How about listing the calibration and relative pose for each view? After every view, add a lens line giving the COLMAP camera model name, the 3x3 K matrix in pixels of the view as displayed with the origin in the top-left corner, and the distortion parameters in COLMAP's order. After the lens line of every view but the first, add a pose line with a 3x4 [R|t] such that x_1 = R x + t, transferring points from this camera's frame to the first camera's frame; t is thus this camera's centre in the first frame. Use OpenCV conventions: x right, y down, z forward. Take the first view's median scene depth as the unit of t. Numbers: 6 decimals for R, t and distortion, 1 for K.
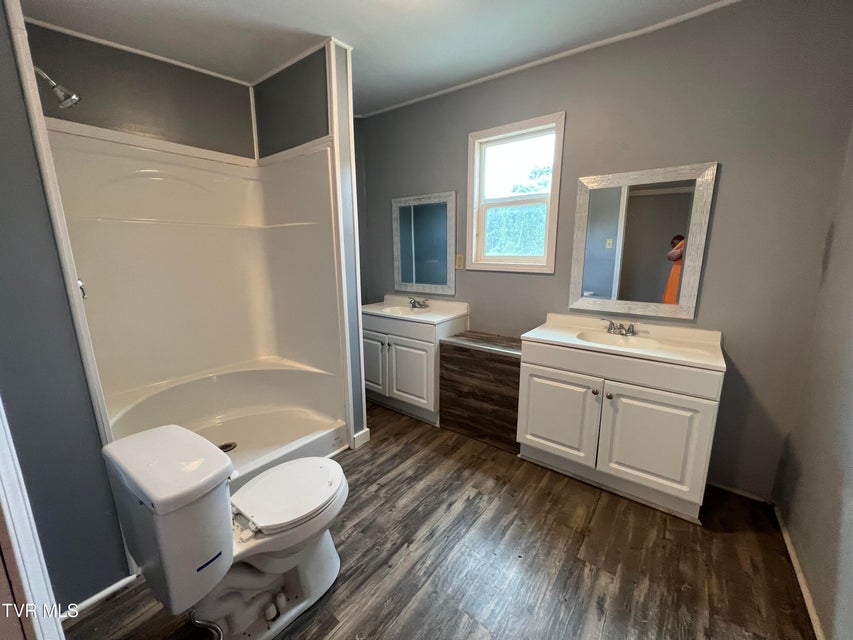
lens RADIAL K [[339.8, 0, 420.7], [0, 339.8, 316.3], [0, 0, 1]] dist [0.000647, -0.000993]
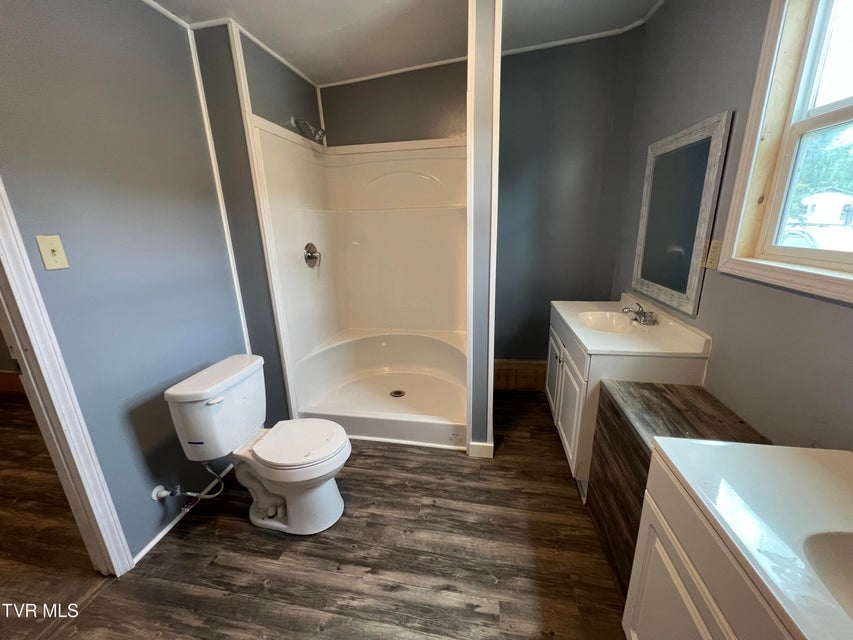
lens RADIAL K [[339.8, 0, 428.4], [0, 339.8, 317.7], [0, 0, 1]] dist [0.000647, -0.000993]
pose [[0.470874, 0.233893, -0.850630, 0.495380], [-0.143190, 0.971691, 0.187916, -0.137610], [0.870502, 0.033317, 0.491035, 0.506056]]
